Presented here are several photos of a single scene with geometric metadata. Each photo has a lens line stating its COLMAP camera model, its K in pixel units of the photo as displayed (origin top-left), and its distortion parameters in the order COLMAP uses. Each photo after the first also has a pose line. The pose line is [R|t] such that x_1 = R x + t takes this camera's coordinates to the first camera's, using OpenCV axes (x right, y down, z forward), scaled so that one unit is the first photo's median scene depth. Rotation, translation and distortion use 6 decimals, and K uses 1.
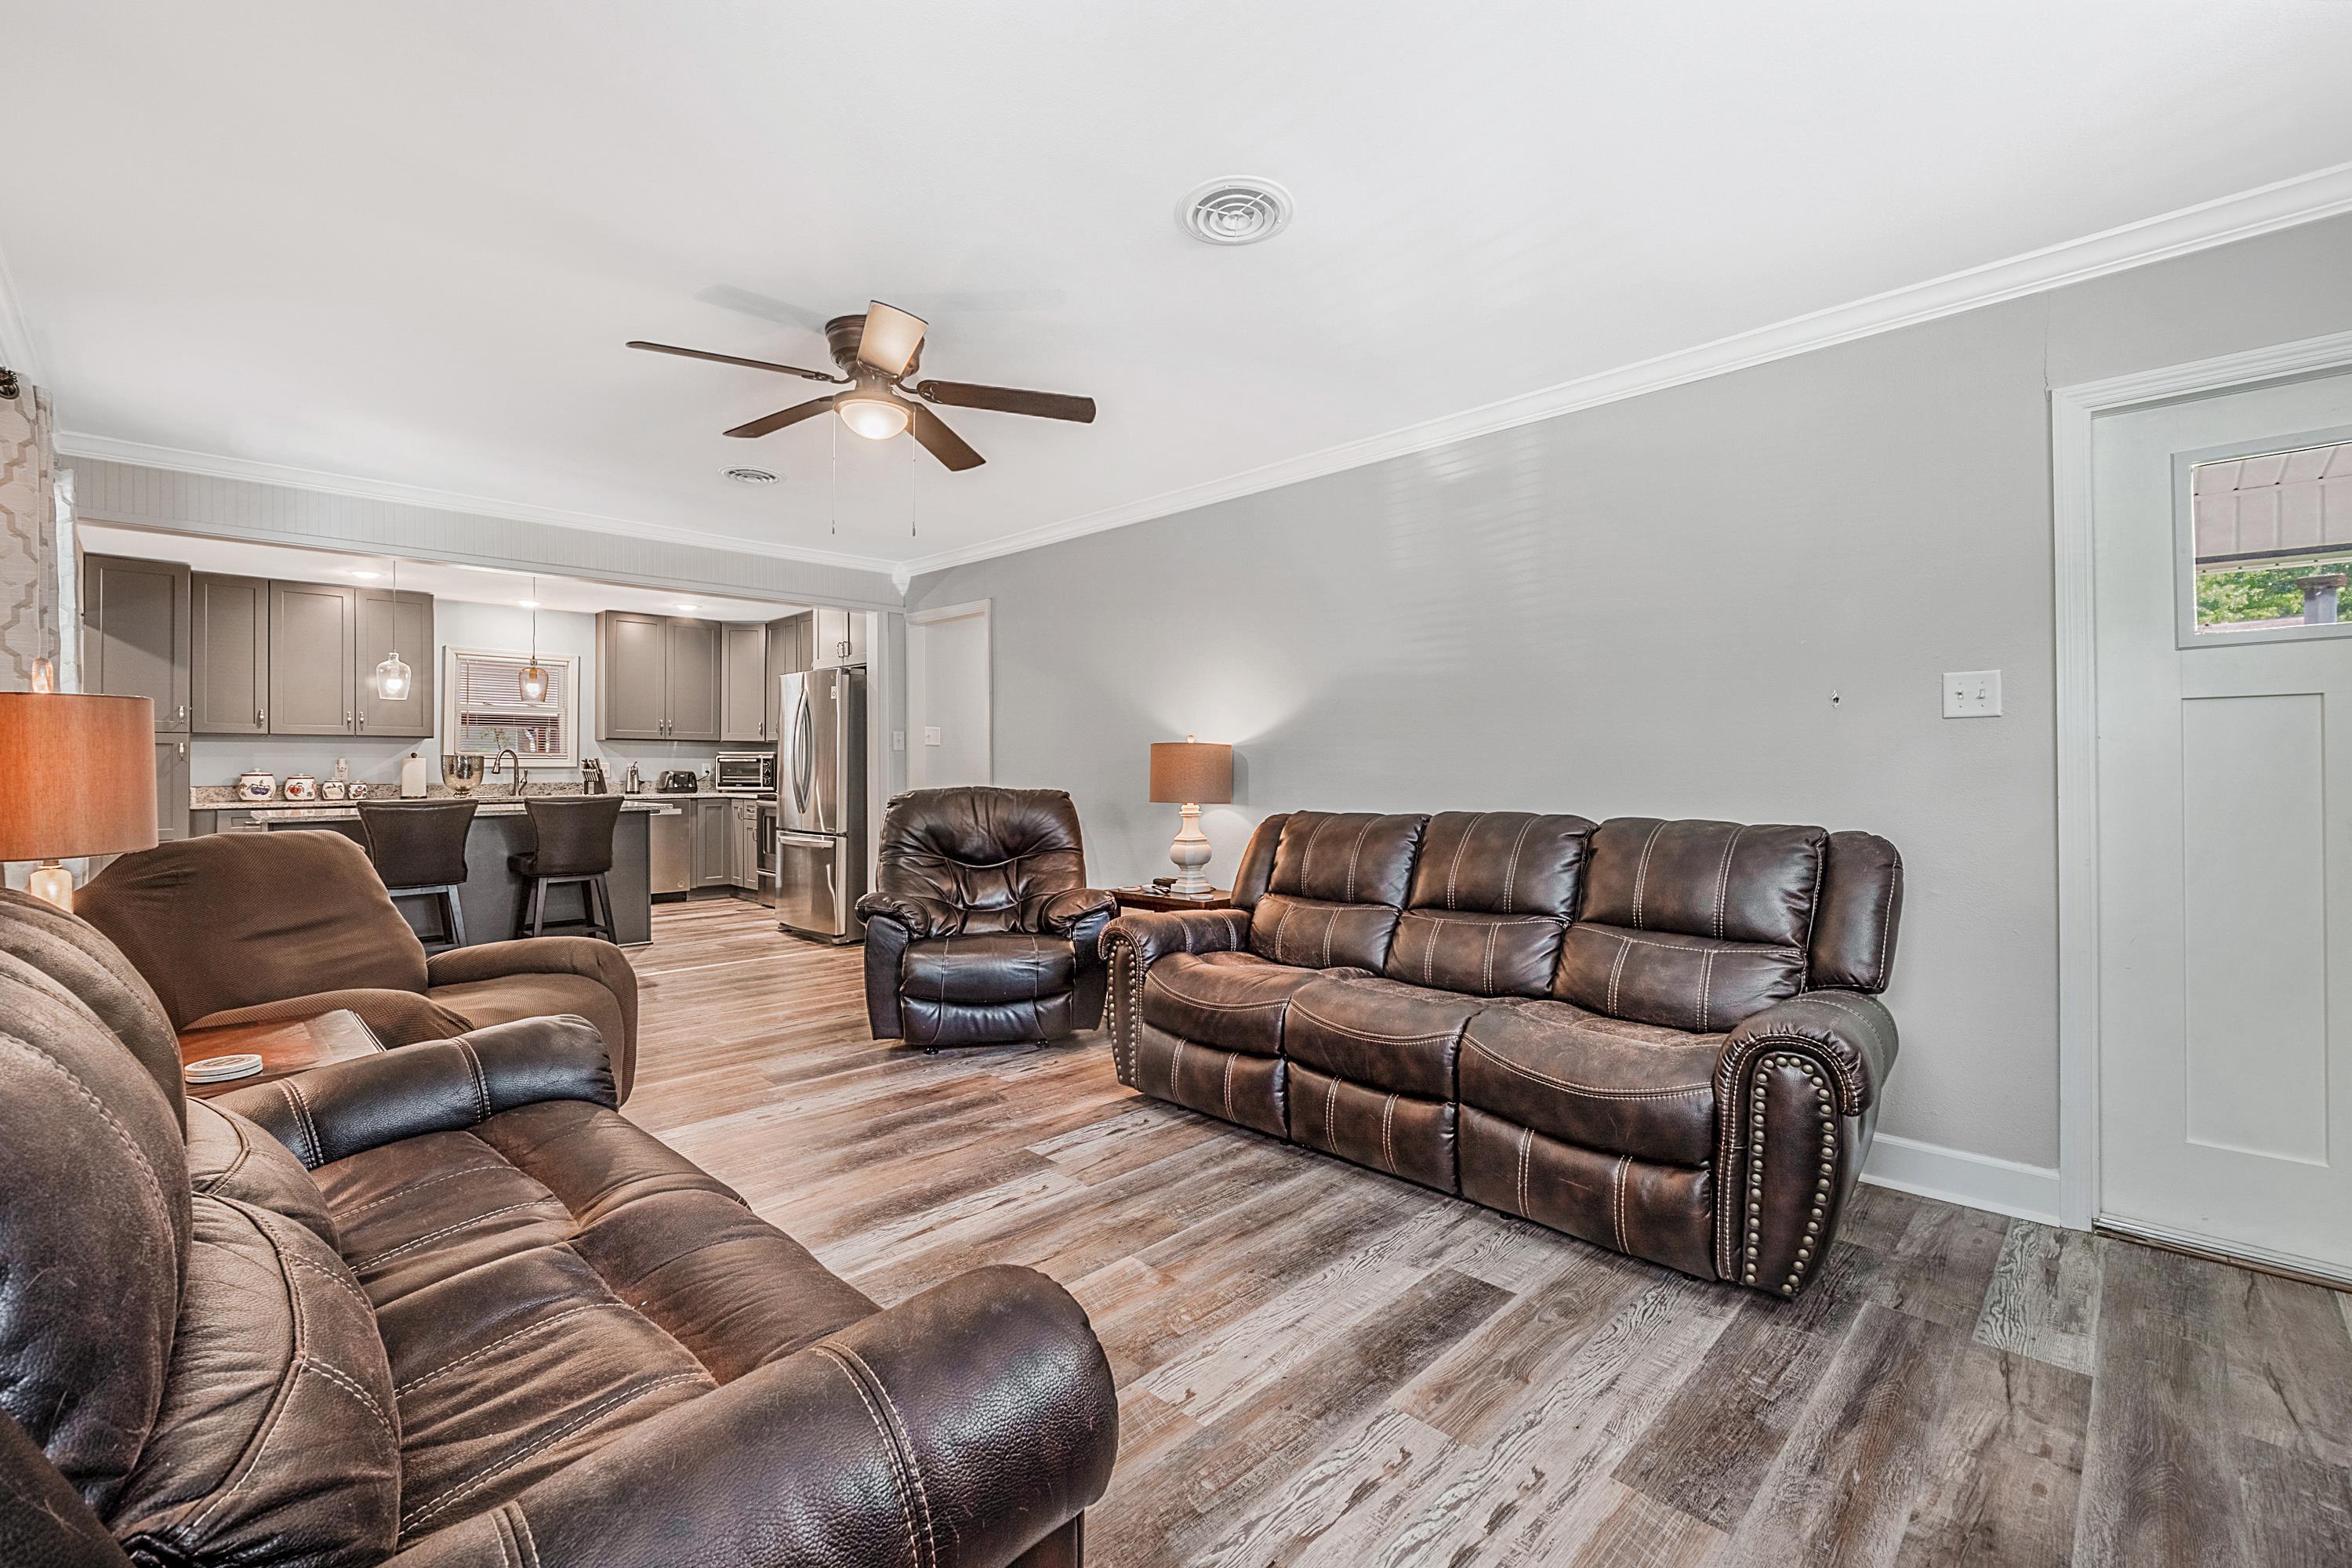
lens RADIAL K [[999.3, 0, 1180.1], [0, 999.3, 774.5], [0, 0, 1]] dist [-0.003474, -0.000594]
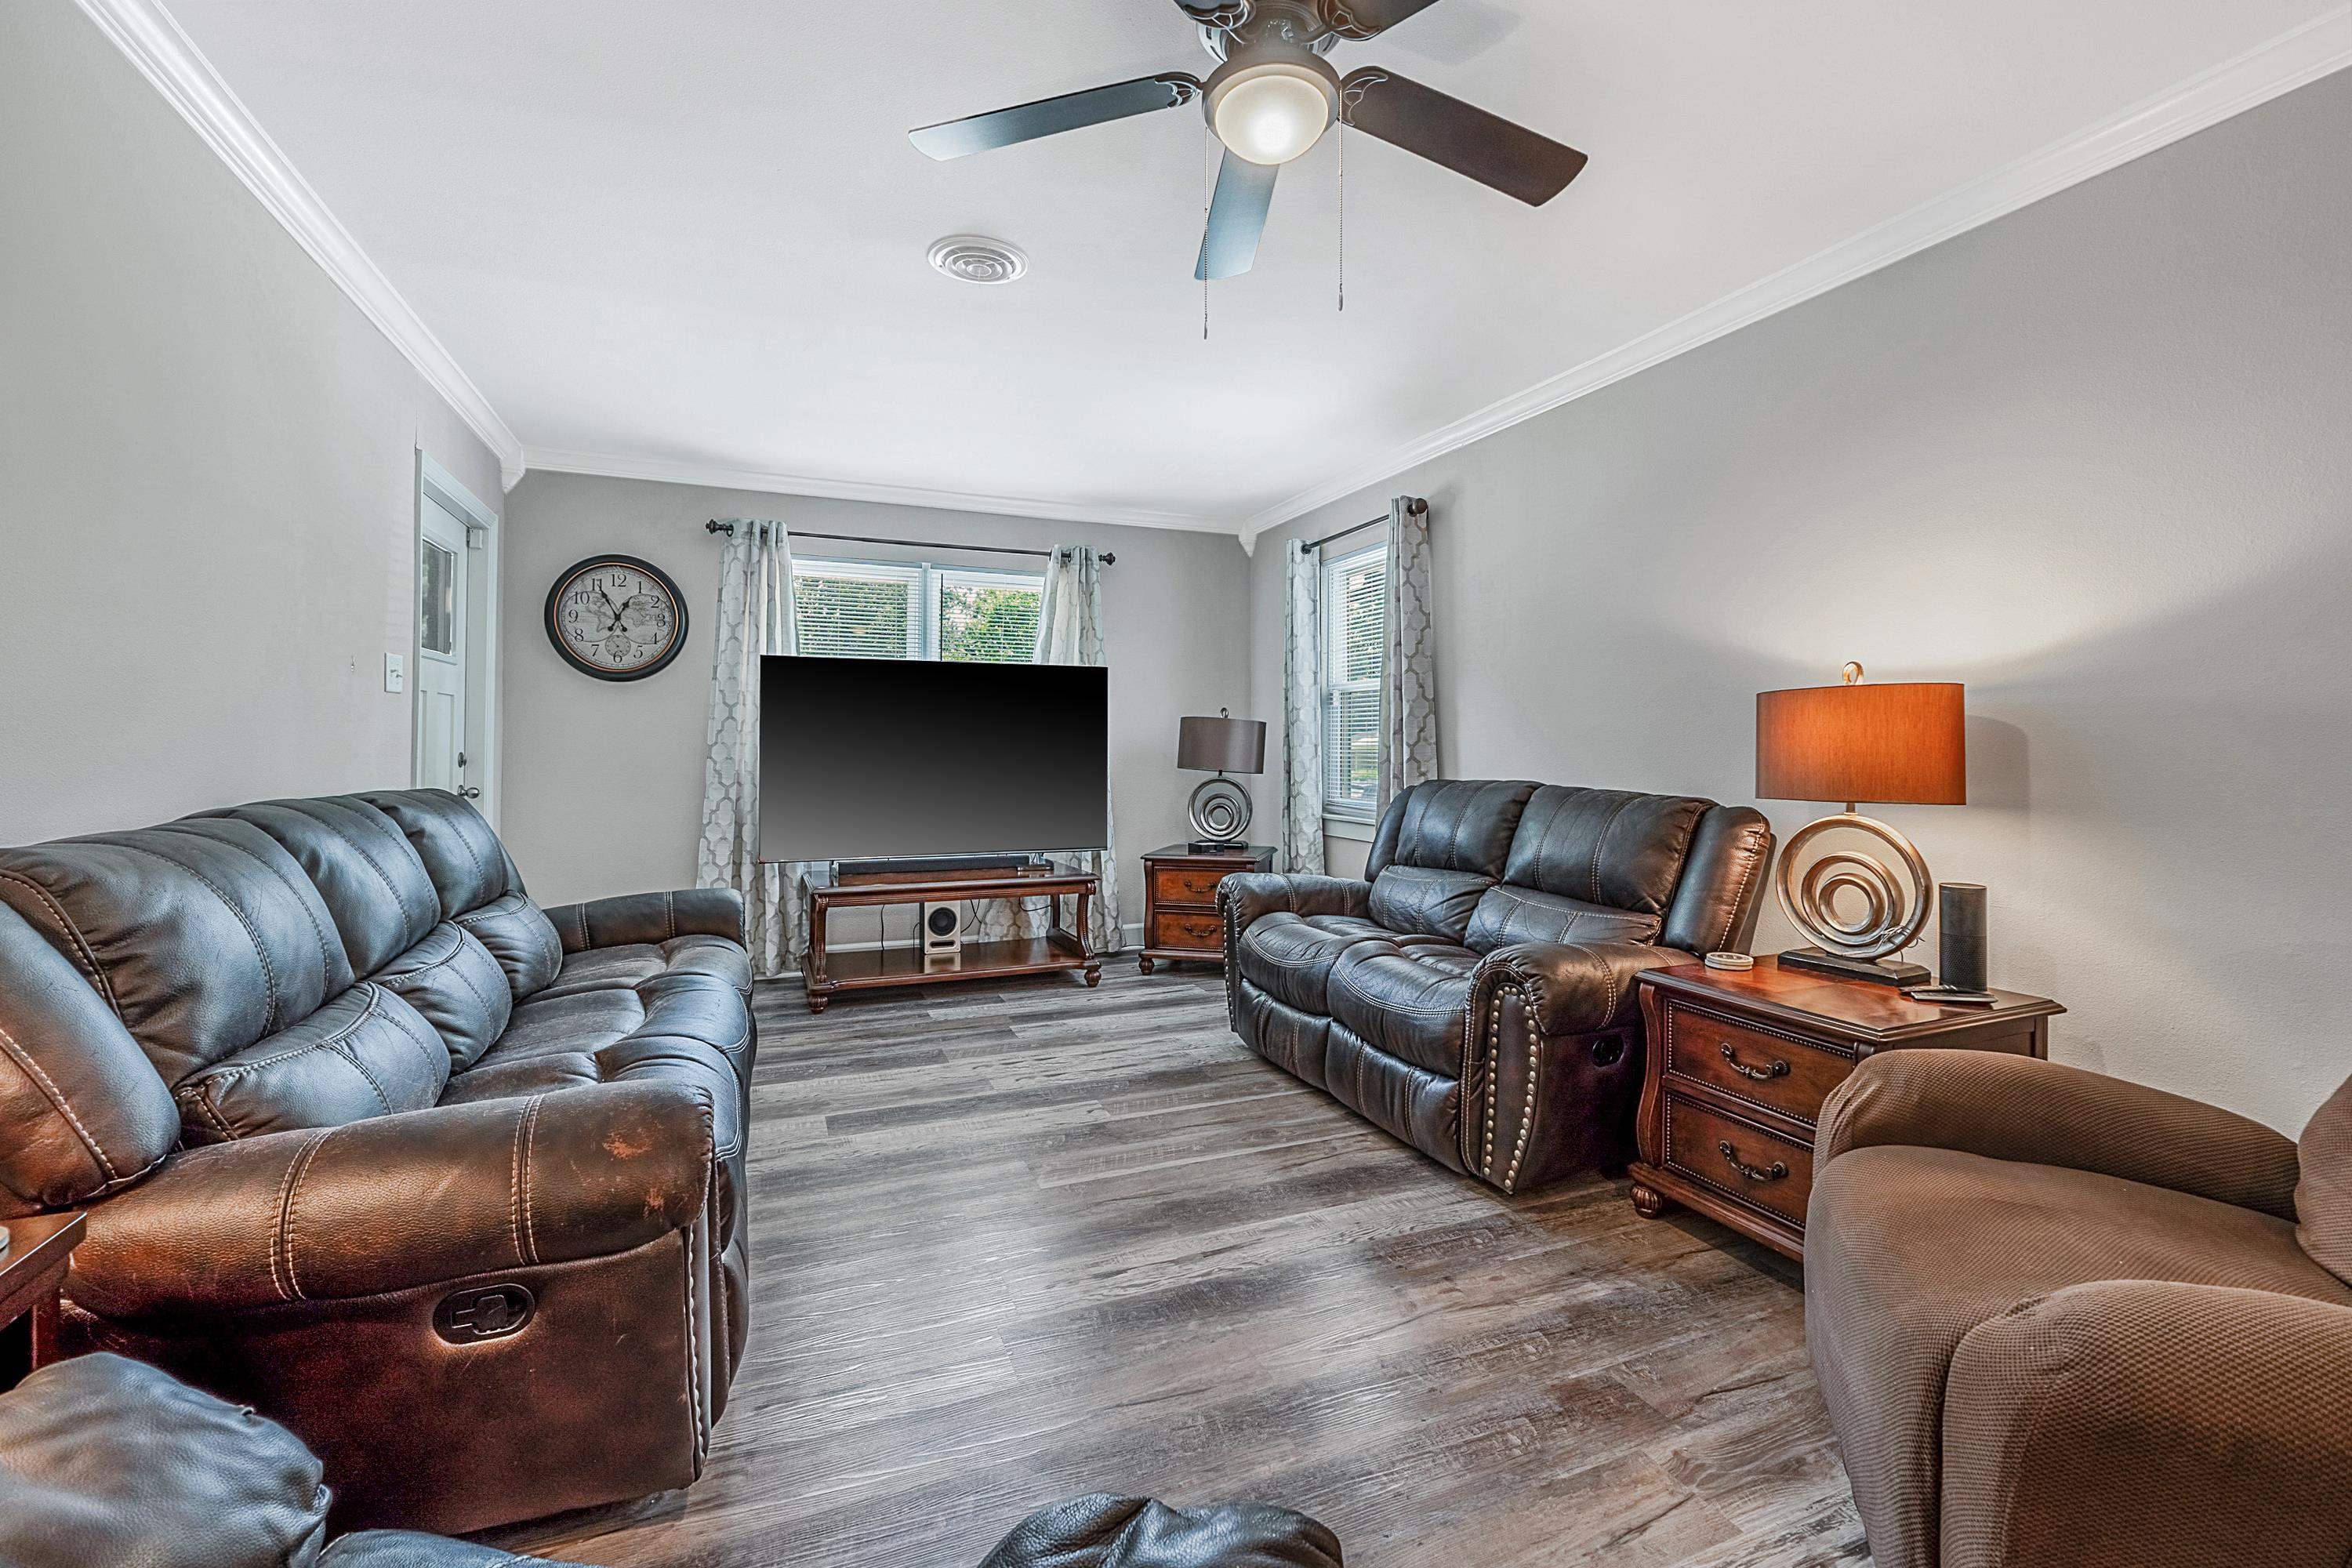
lens RADIAL K [[999.3, 0, 1180.3], [0, 999.3, 739.9], [0, 0, 1]] dist [-0.003474, -0.000594]
pose [[-0.922720, -0.004157, 0.385447, -0.427665], [-0.006335, 0.999970, -0.004382, 0.000091], [-0.385418, -0.006486, -0.922719, 1.375334]]
